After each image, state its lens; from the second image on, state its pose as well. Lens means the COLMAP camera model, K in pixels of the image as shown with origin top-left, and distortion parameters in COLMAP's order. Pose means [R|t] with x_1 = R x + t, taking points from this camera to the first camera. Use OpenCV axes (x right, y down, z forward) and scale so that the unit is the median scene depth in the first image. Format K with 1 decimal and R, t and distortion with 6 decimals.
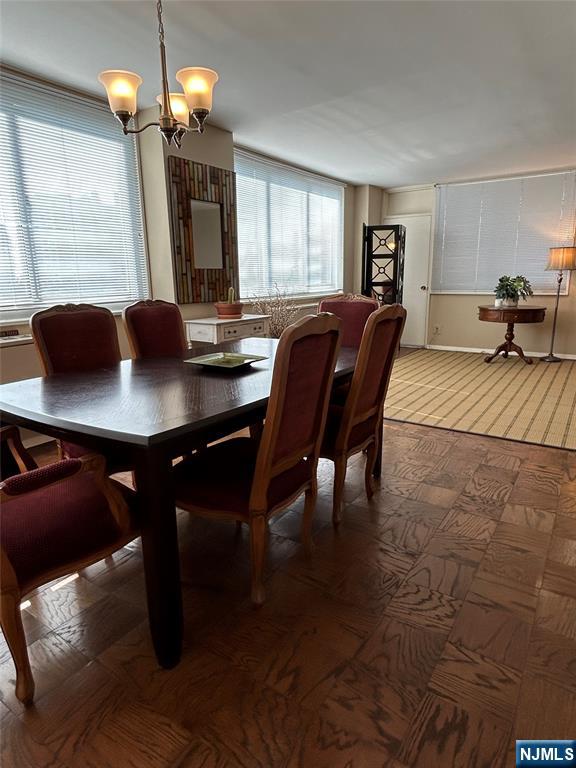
lens RADIAL K [[462.1, 0, 288.0], [0, 462.1, 384.0], [0, 0, 1]] dist [-0.001854, 0.001017]
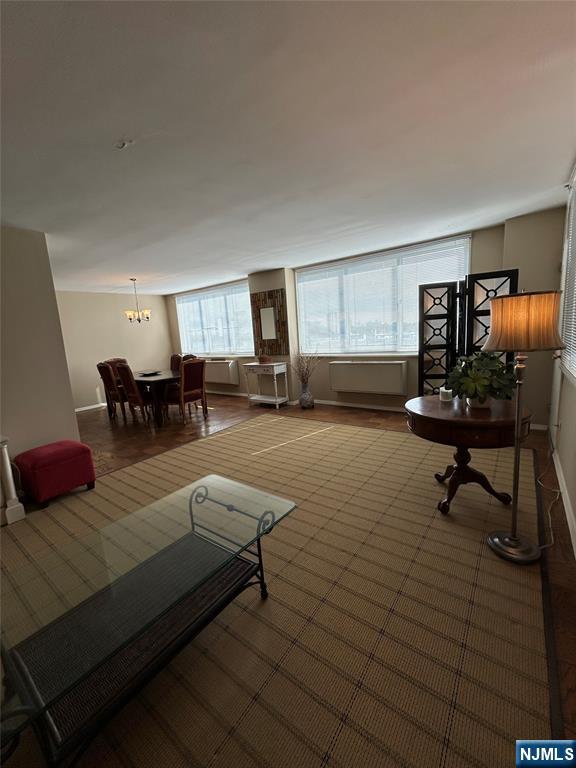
lens RADIAL K [[312.8, 0, 289.7], [0, 312.8, 380.5], [0, 0, 1]] dist [-0.000006, 0.000045]
pose [[-0.031525, 0.170717, -0.984816, 1.270511], [-0.162919, 0.971250, 0.173581, -0.334656], [0.986136, 0.165917, -0.002806, 1.149402]]
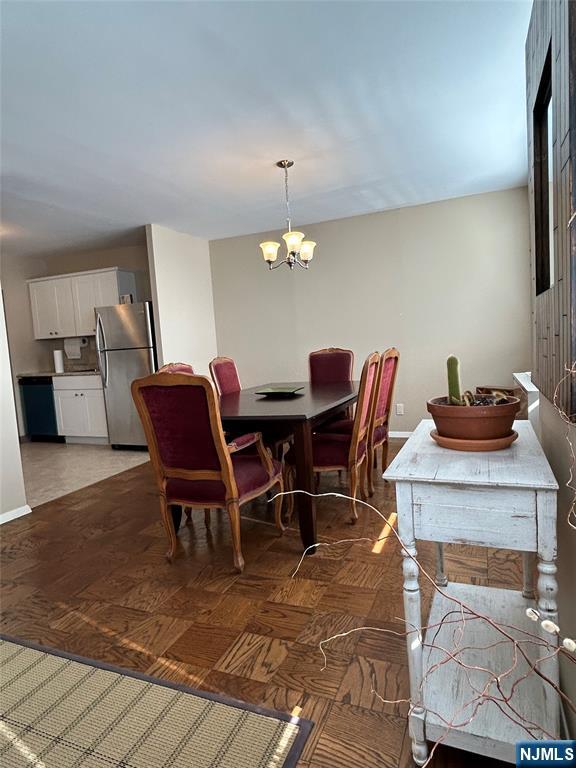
lens RADIAL K [[462.1, 0, 288.0], [0, 462.1, 384.0], [0, 0, 1]] dist [-0.001854, 0.001017]
pose [[-0.978077, 0.091501, -0.187064, 0.070338], [0.027463, 0.947125, 0.319688, -0.303867], [0.206425, 0.307542, -0.928874, 1.301701]]
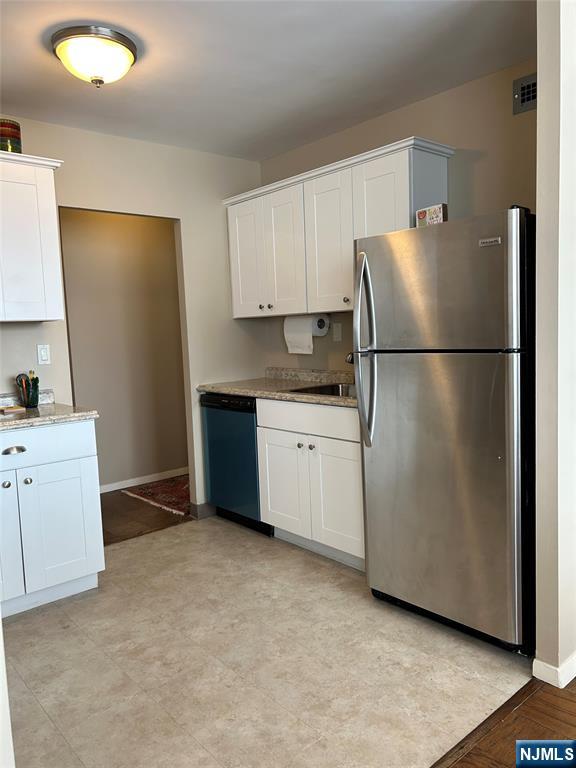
lens RADIAL K [[588.7, 0, 288.0], [0, 588.7, 384.0], [0, 0, 1]] dist [-0.002007, -0.001630]
pose [[-0.964963, 0.030976, 0.260552, 0.244914], [0.112495, 0.945953, 0.304169, -0.164207], [-0.237048, 0.322822, -0.916294, 0.584475]]
